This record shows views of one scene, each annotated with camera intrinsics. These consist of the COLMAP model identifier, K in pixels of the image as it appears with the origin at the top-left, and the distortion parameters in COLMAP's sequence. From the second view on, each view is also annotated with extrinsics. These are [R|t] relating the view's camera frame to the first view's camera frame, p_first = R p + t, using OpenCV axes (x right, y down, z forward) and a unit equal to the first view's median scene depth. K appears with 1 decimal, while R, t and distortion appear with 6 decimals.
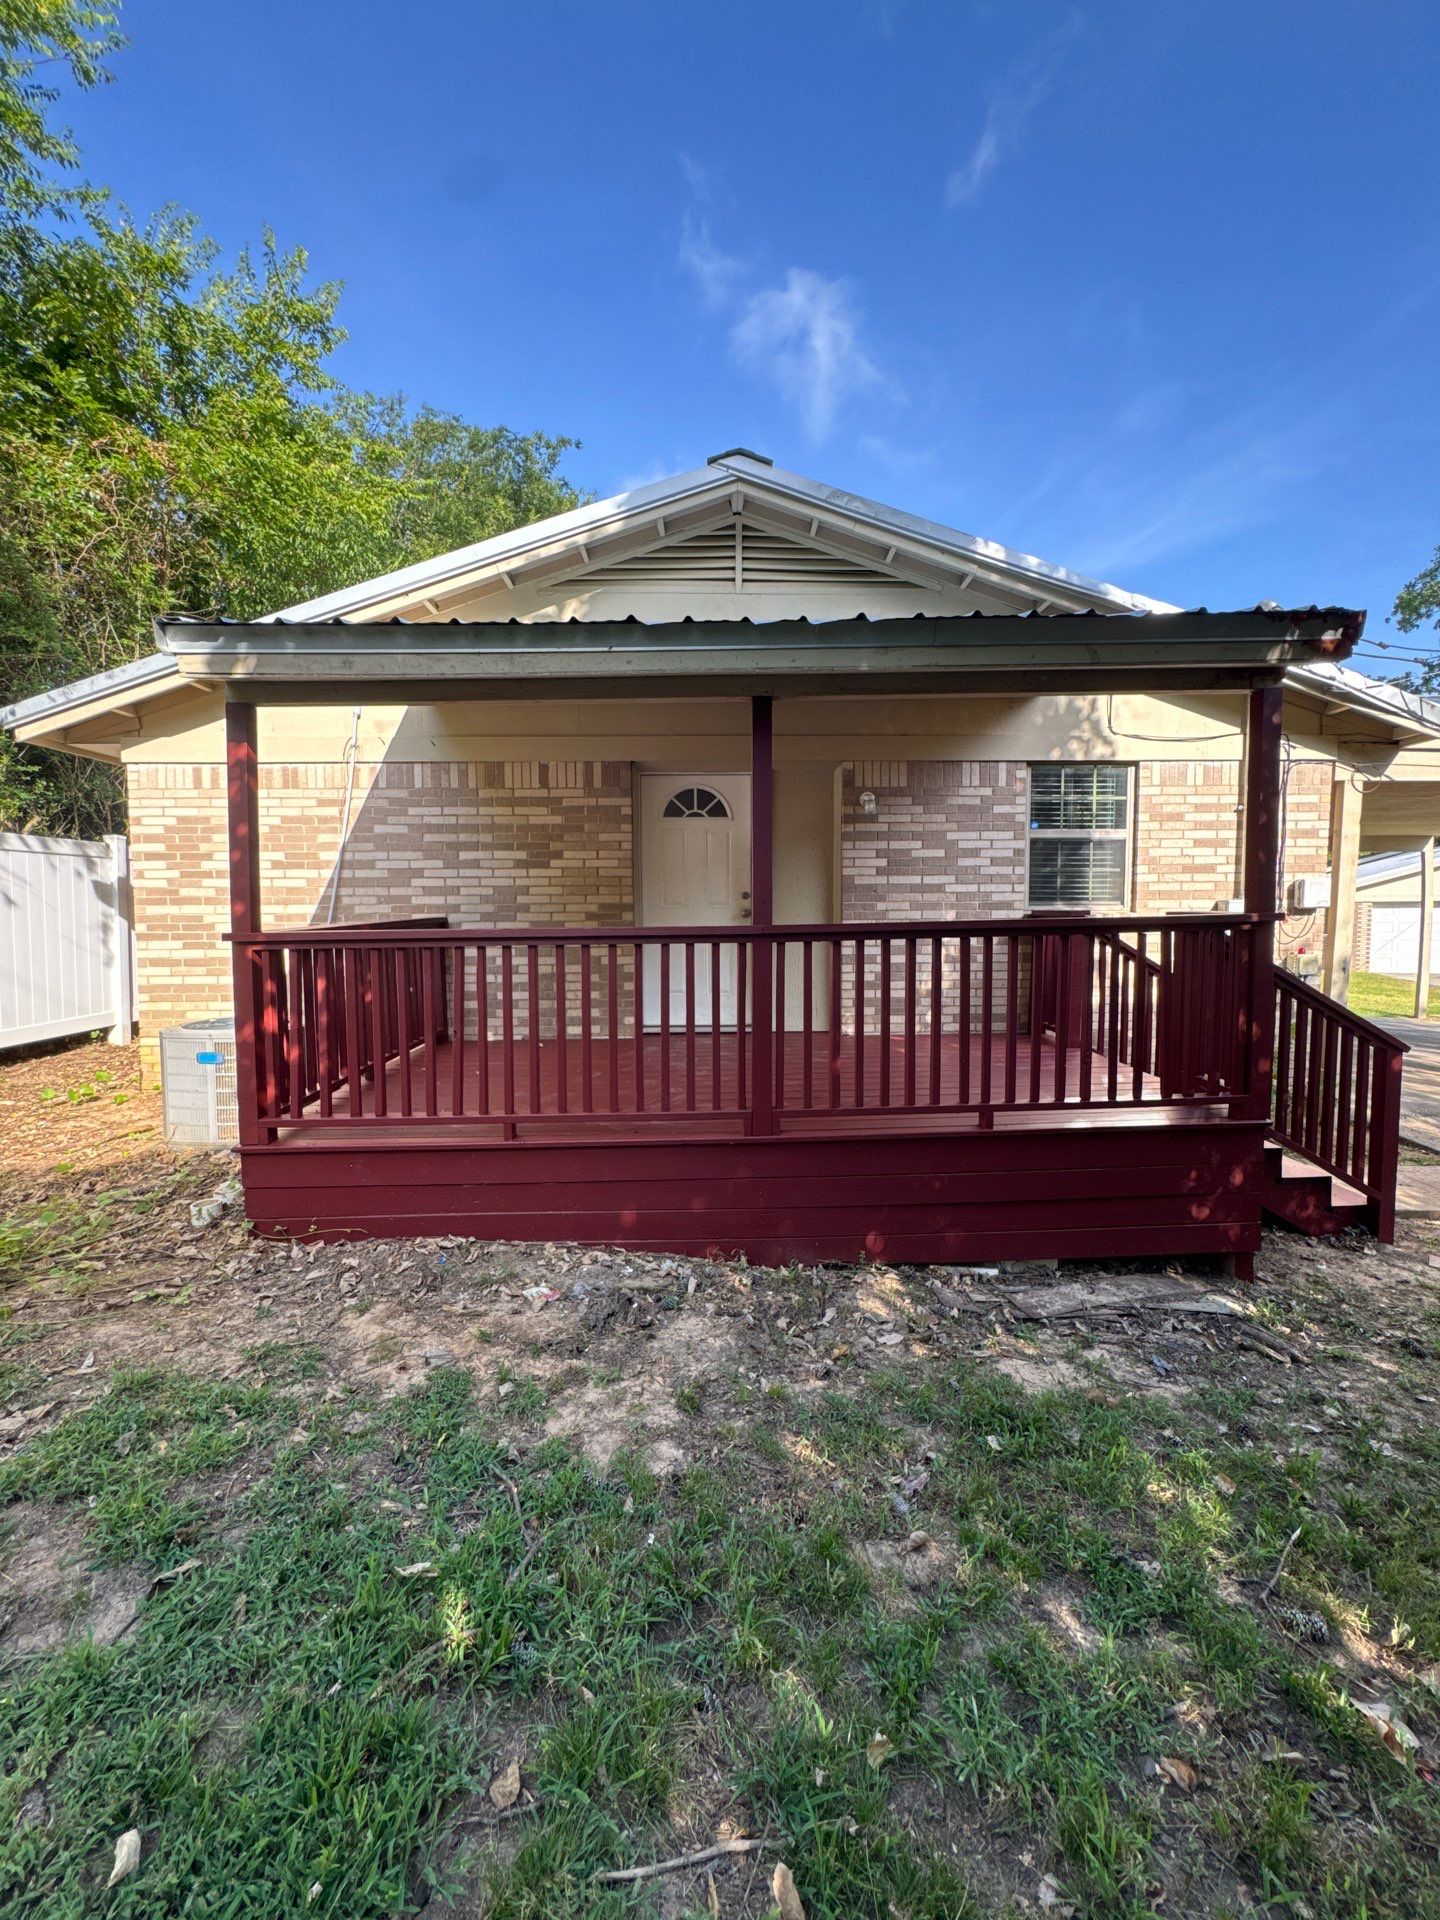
lens RADIAL K [[784.7, 0, 719.8], [0, 784.7, 954.6], [0, 0, 1]] dist [-0.015640, 0.000215]
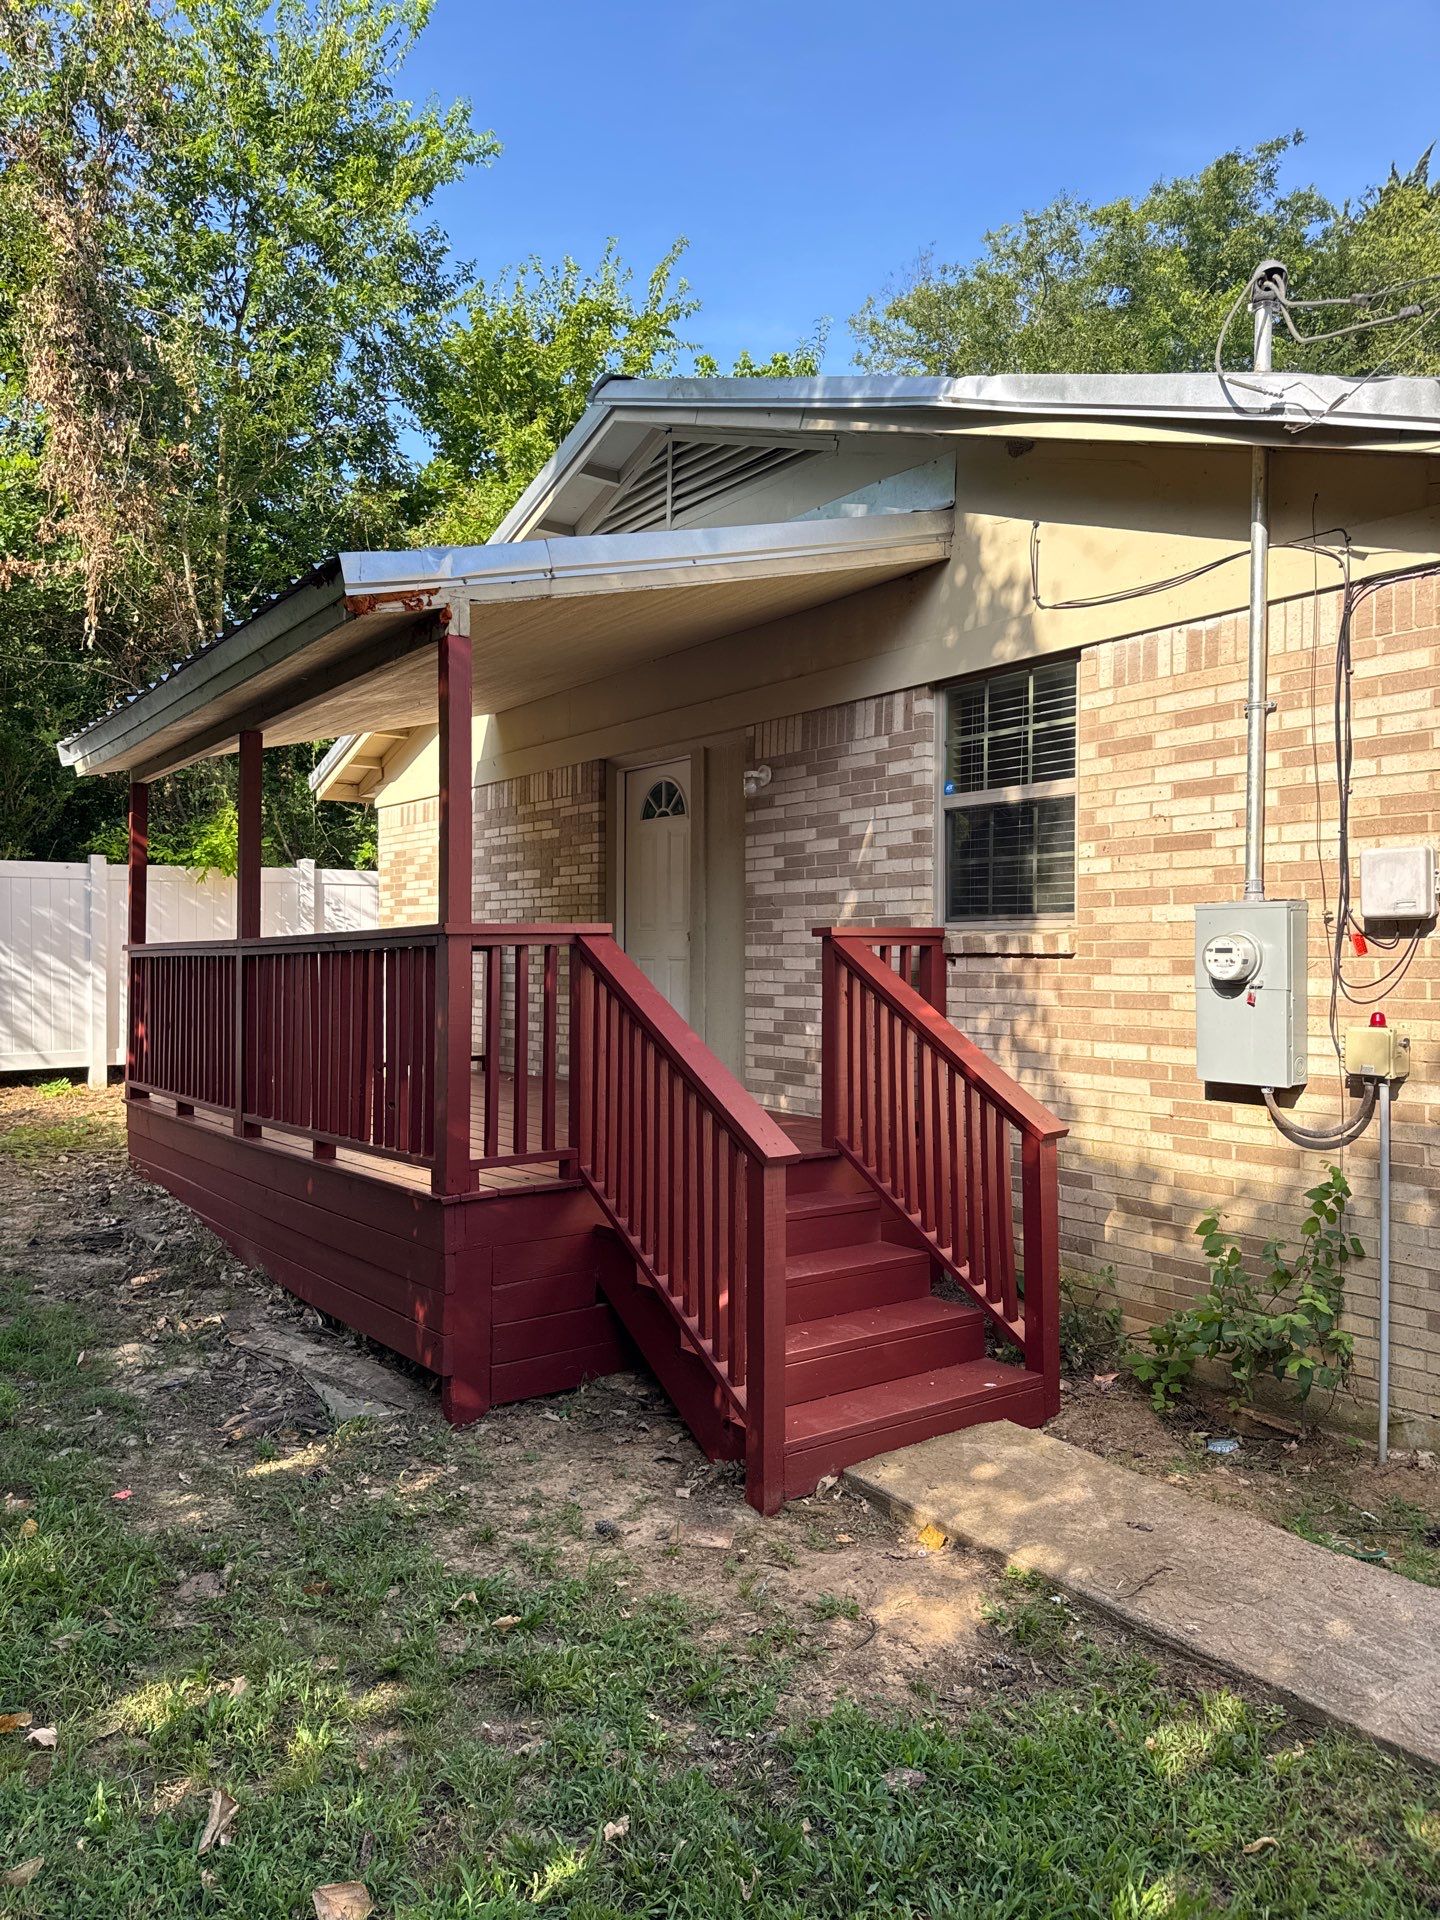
lens RADIAL K [[1370.6, 0, 720.5], [0, 1370.6, 963.0], [0, 0, 1]] dist [0.058927, -0.002311]
pose [[0.564734, 0.011640, -0.825191, 1.182296], [-0.049698, 0.998566, -0.019925, -0.001978], [0.823776, 0.052262, 0.564502, 0.273481]]
